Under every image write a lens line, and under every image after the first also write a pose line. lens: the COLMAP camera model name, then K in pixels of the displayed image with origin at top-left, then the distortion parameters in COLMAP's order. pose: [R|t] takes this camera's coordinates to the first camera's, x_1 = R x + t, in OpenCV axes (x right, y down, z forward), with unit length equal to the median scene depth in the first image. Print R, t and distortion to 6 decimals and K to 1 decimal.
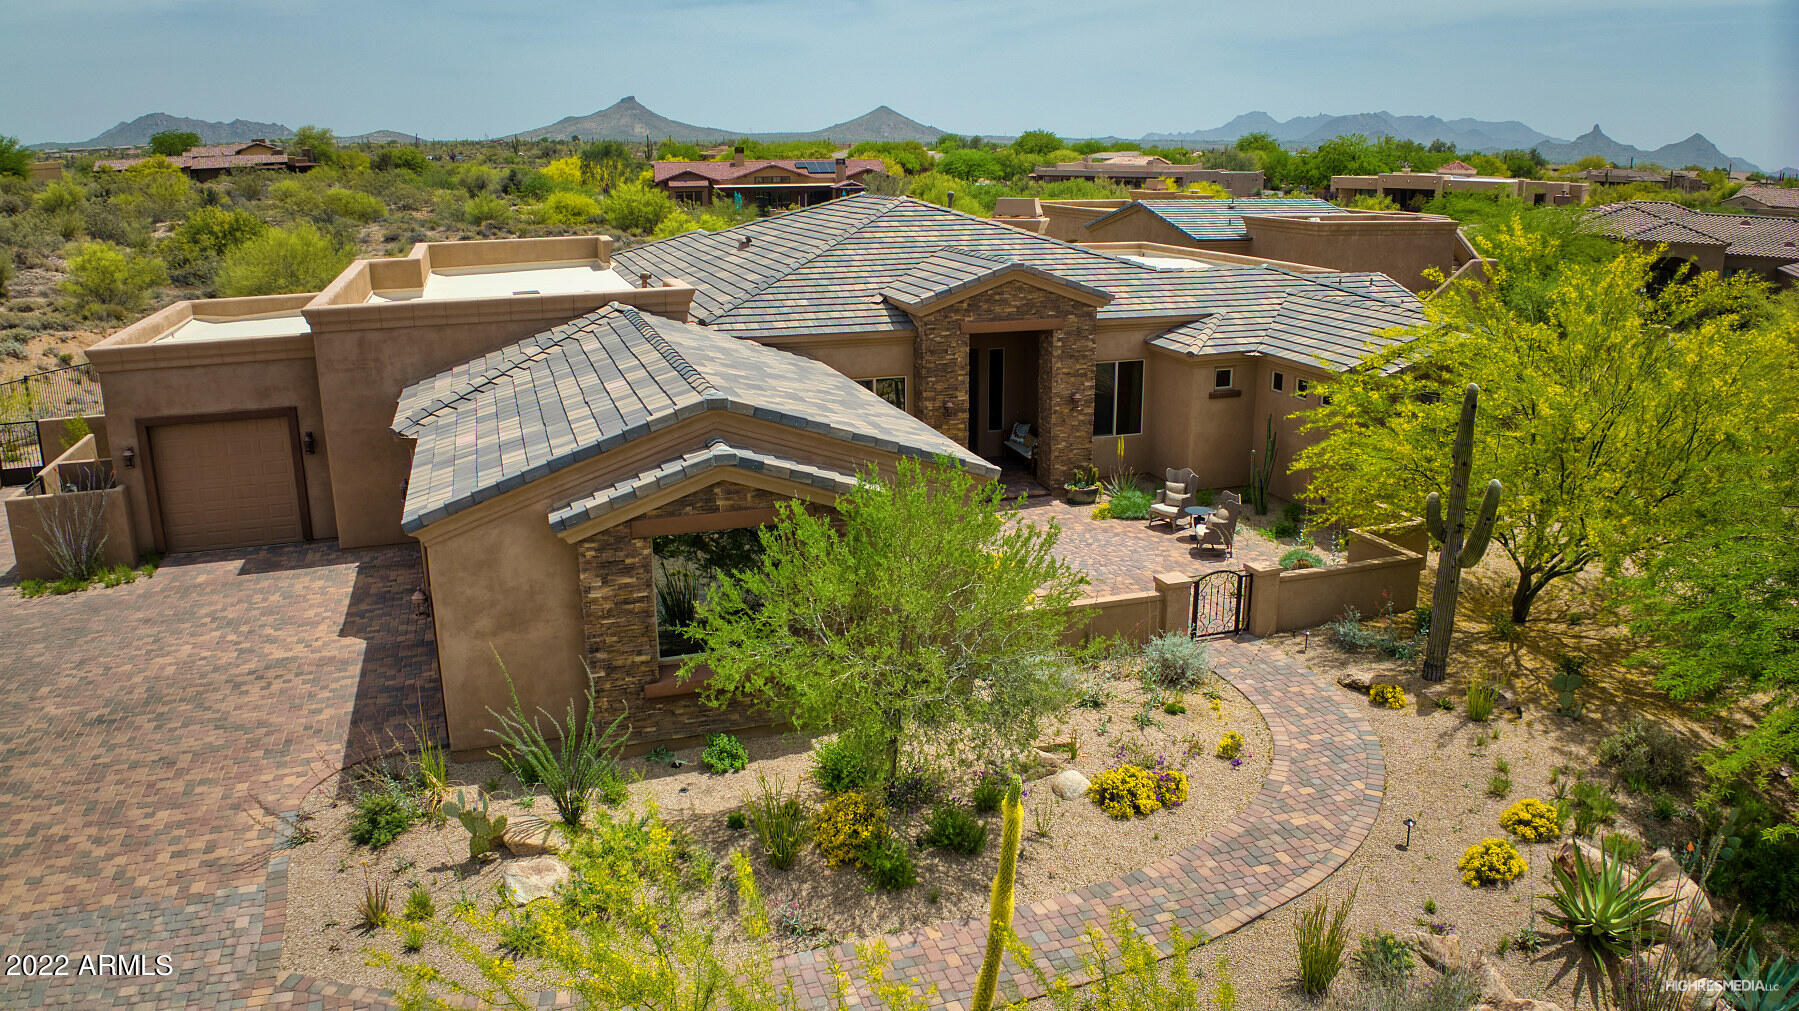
lens RADIAL K [[1258.5, 0, 899.5], [0, 1258.5, 505.5], [0, 0, 1]] dist [-0.100014, -0.019941]
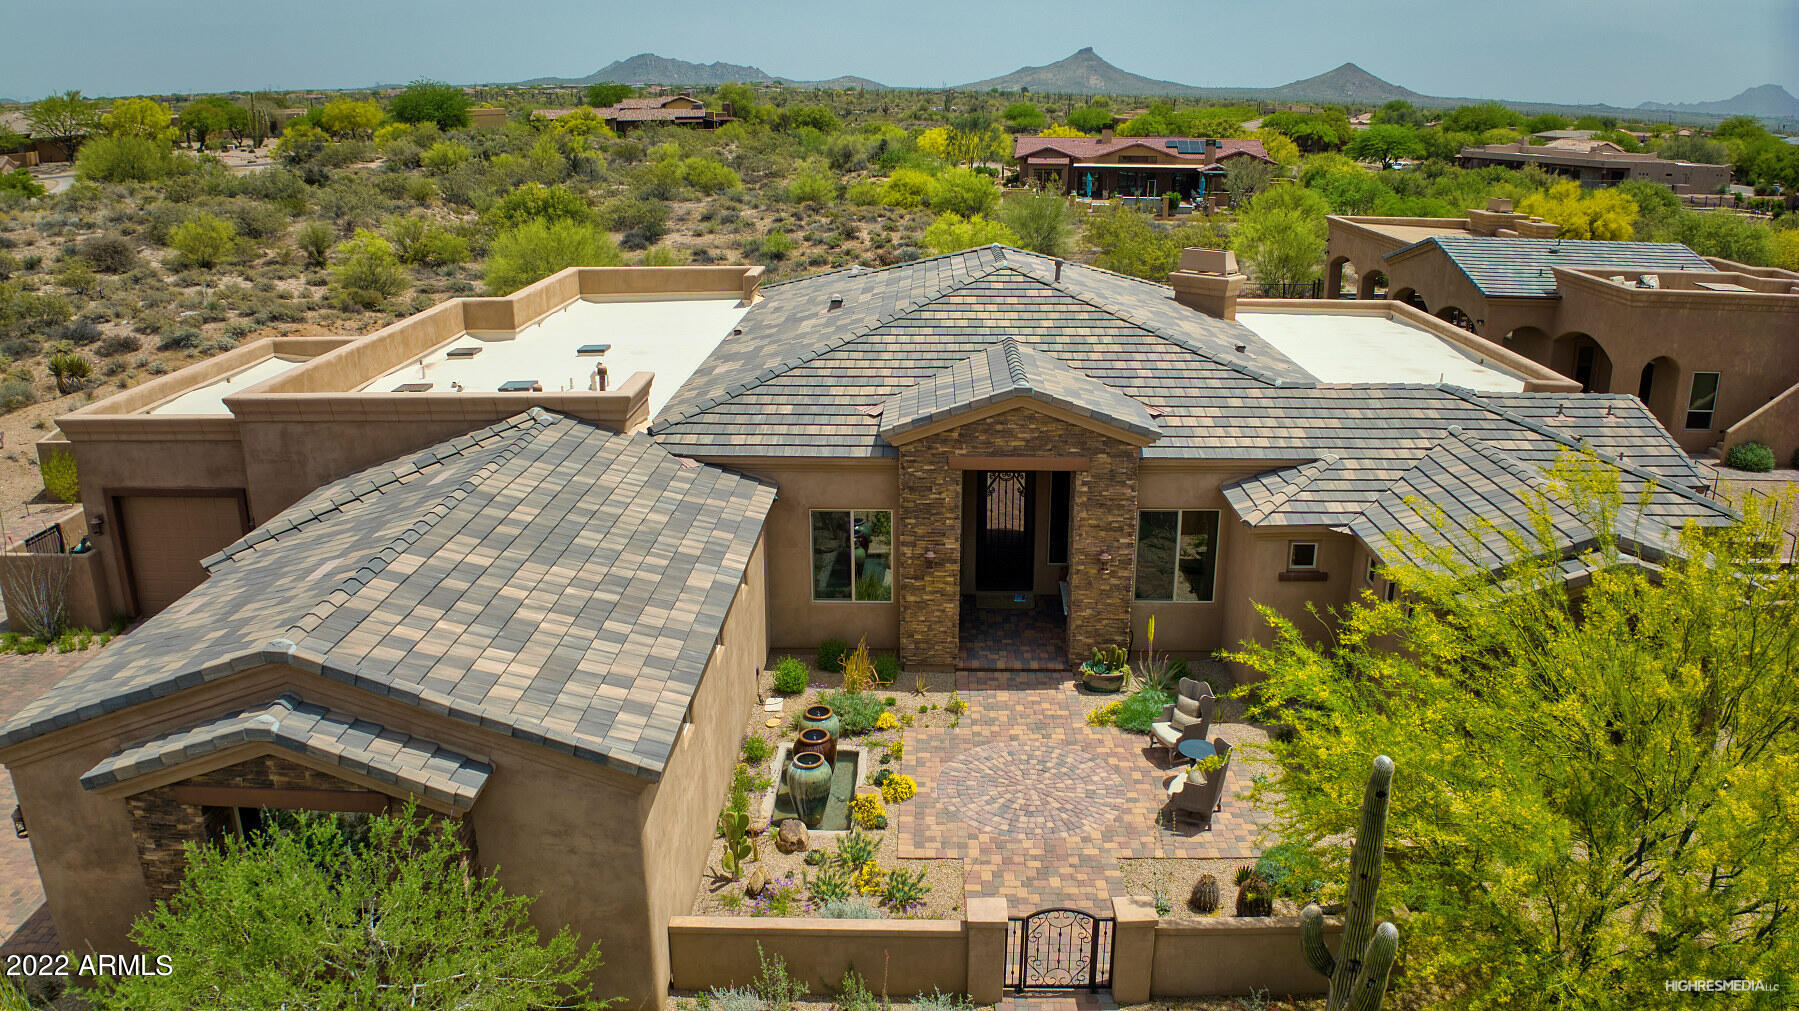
lens RADIAL K [[1258.5, 0, 899.5], [0, 1258.5, 505.5], [0, 0, 1]] dist [-0.100014, -0.019941]
pose [[0.941356, 0.108140, -0.319617, 0.271932], [-0.096864, 0.993989, 0.051020, -0.148487], [0.323213, -0.017069, 0.946172, 0.226354]]
